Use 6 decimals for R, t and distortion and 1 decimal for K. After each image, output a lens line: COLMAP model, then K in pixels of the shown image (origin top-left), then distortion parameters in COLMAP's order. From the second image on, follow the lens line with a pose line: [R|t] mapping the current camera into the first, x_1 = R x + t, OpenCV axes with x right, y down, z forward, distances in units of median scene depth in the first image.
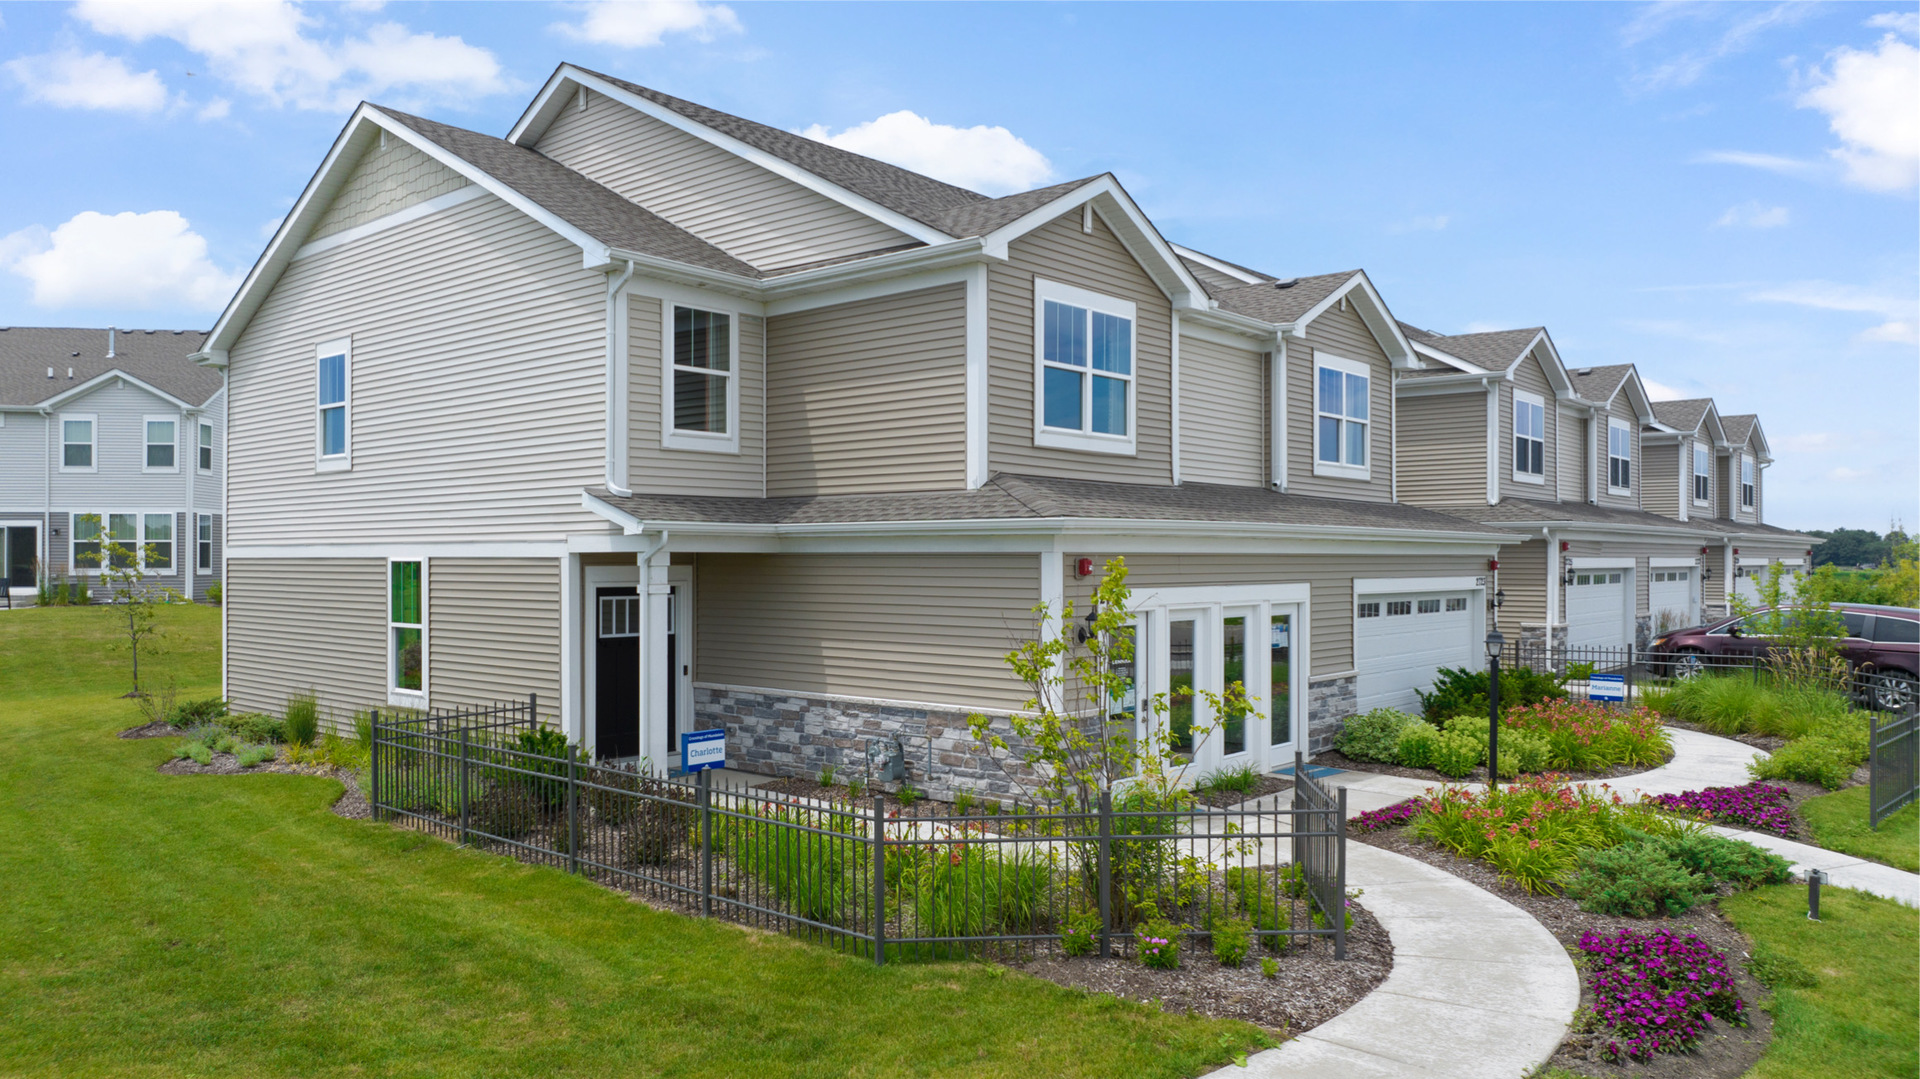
lens RADIAL K [[1362.4, 0, 960.0], [0, 1362.4, 539.5], [0, 0, 1]] dist [-0.025104, -0.002240]
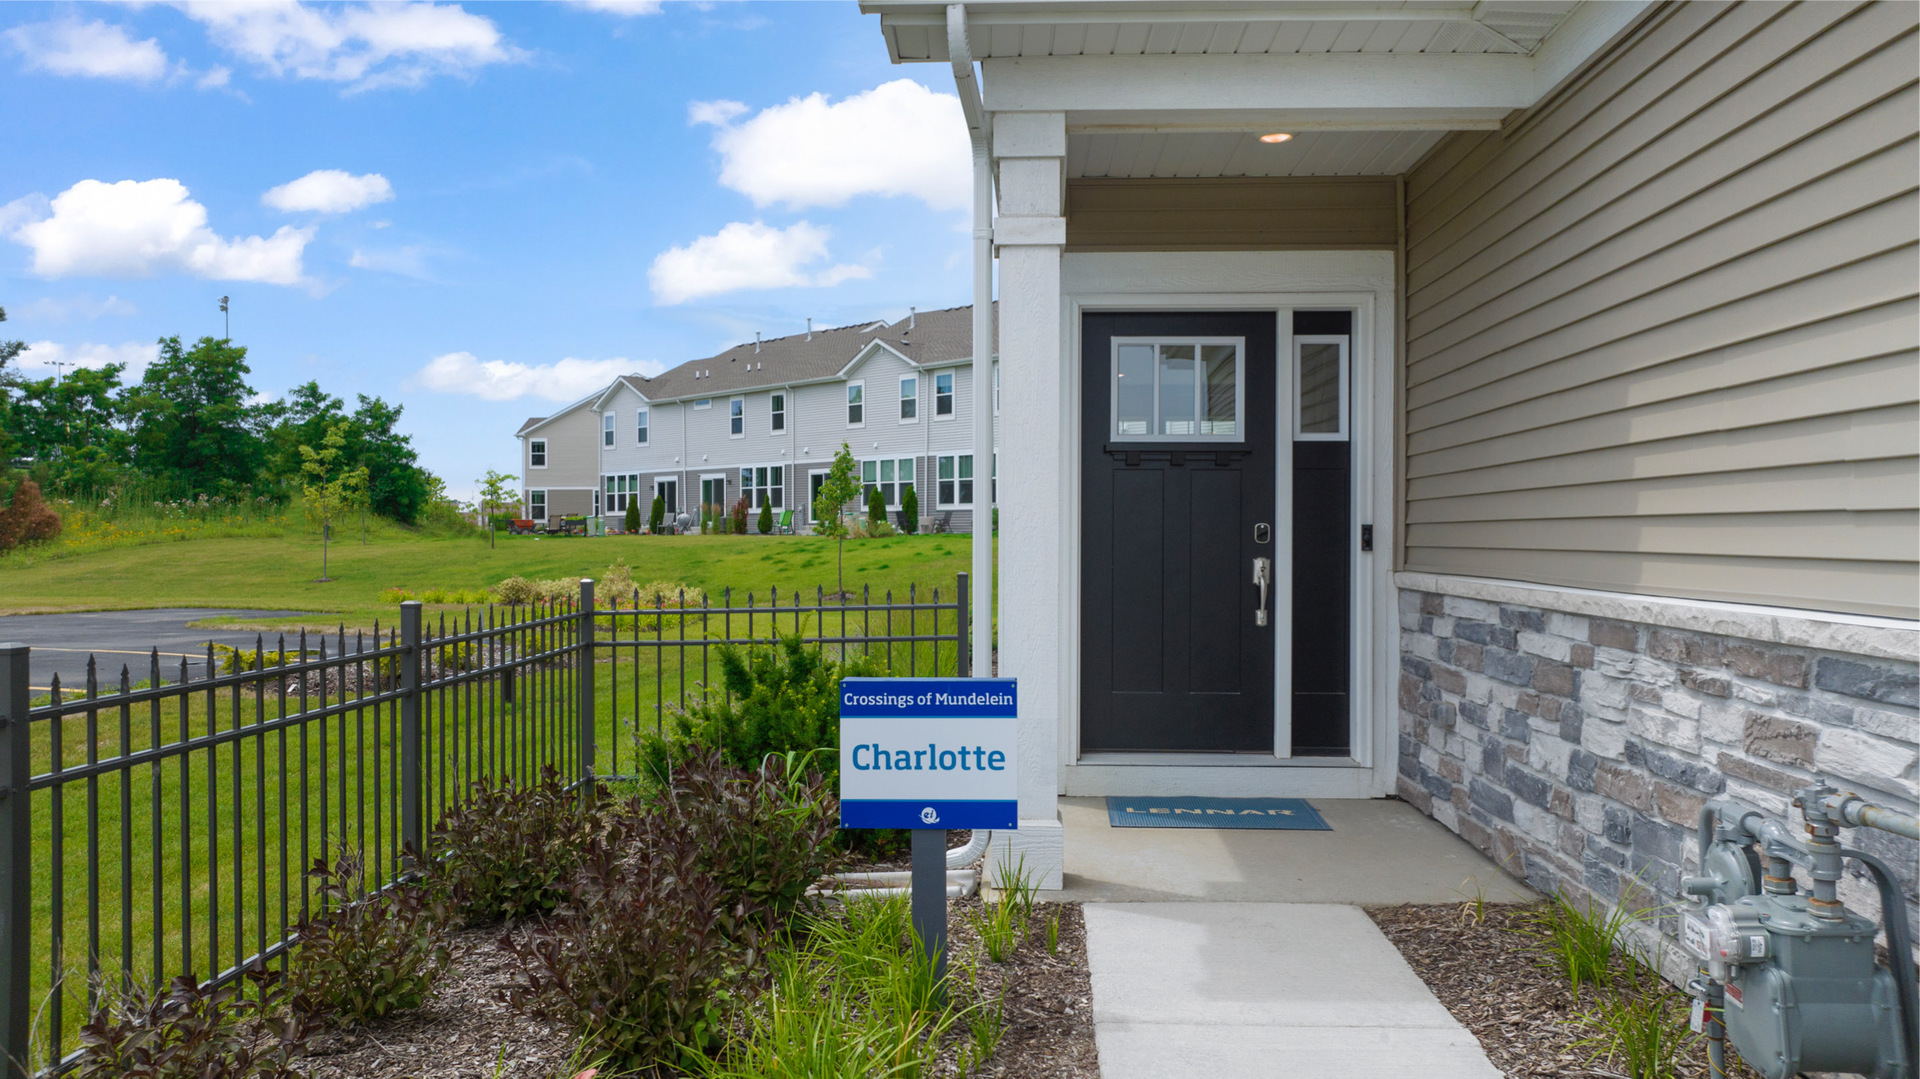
lens RADIAL K [[1362.4, 0, 960.0], [0, 1362.4, 539.5], [0, 0, 1]] dist [-0.025104, -0.002240]
pose [[0.612758, 0.004122, -0.790260, 0.018608], [0.009483, 0.999876, 0.012568, 0.095933], [0.790214, -0.015195, 0.612643, 0.731360]]
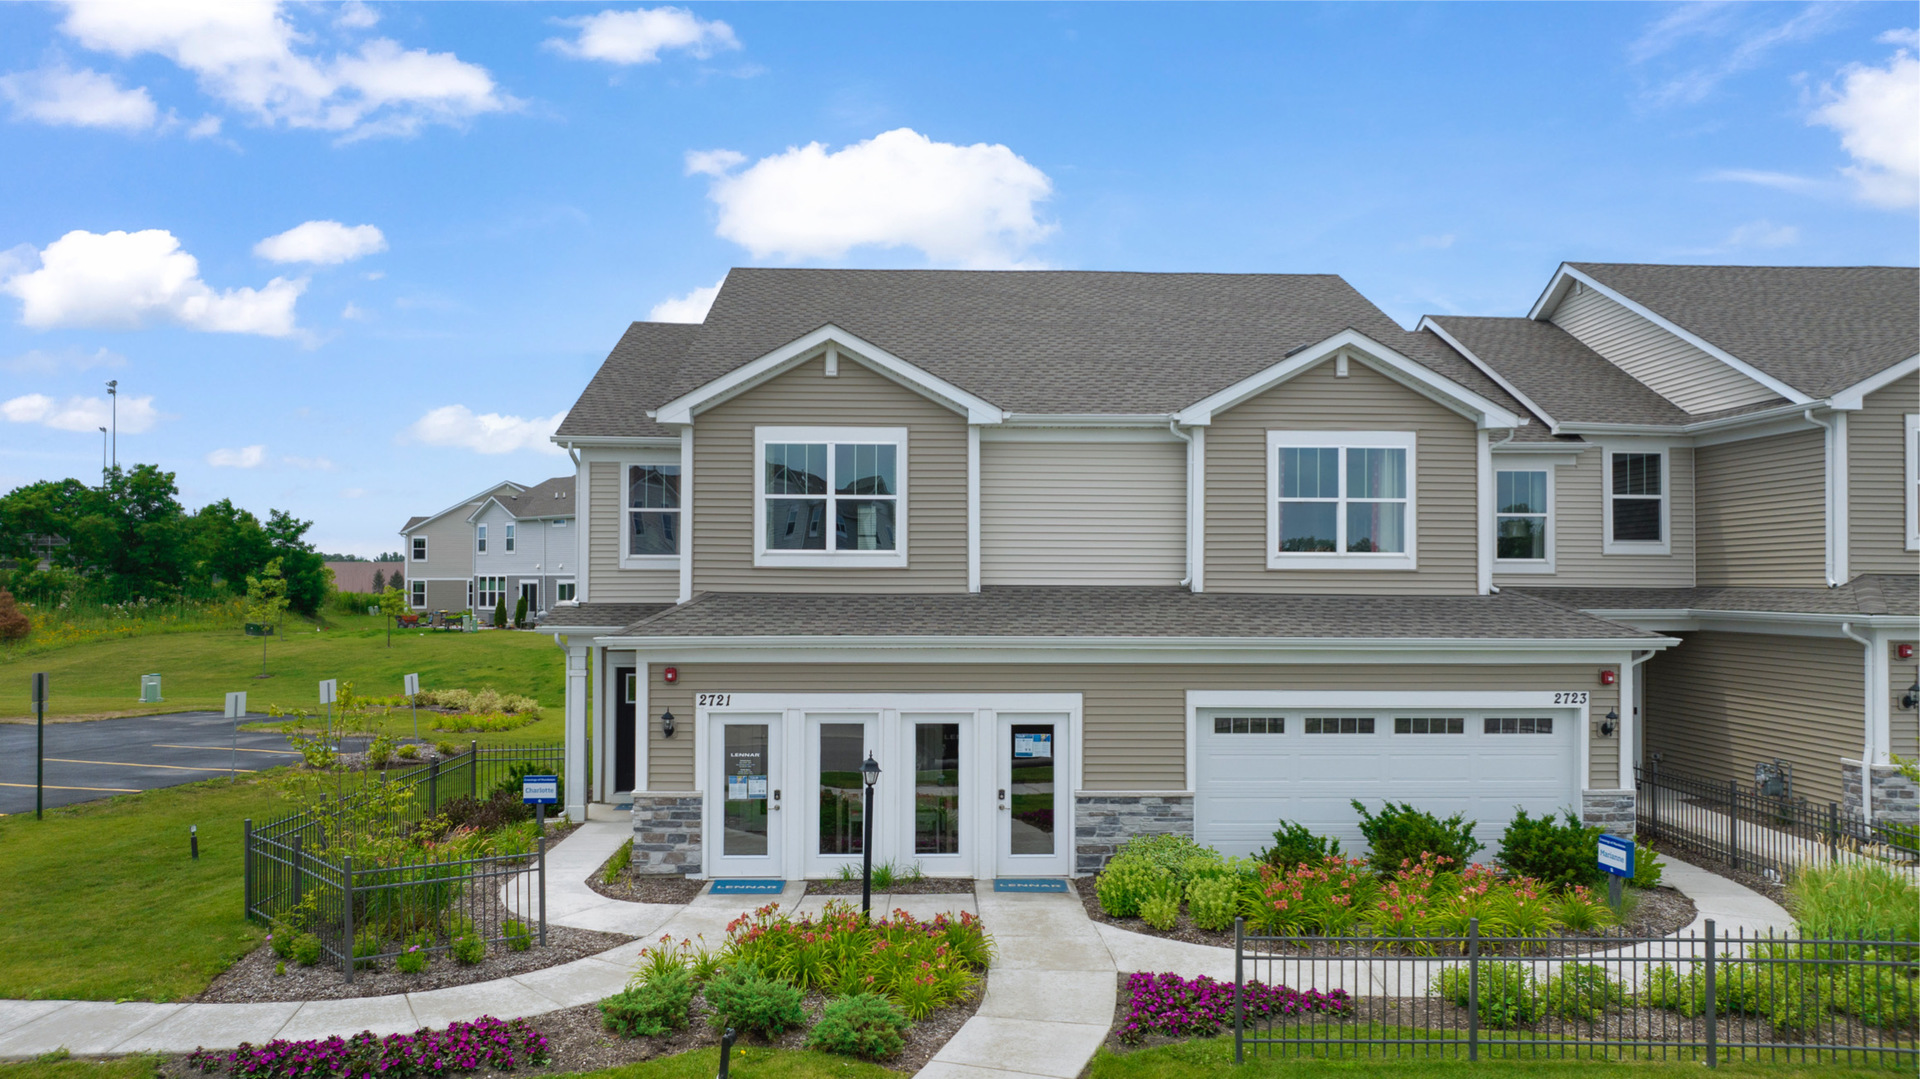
lens RADIAL K [[1381.3, 0, 960.0], [0, 1381.3, 539.5], [0, 0, 1]] dist [-0.015288, 0.002149]
pose [[0.675255, -0.020910, -0.737288, 1.022218], [0.006302, 0.999725, -0.022581, -0.061717], [0.737557, 0.010602, 0.675201, 0.298655]]
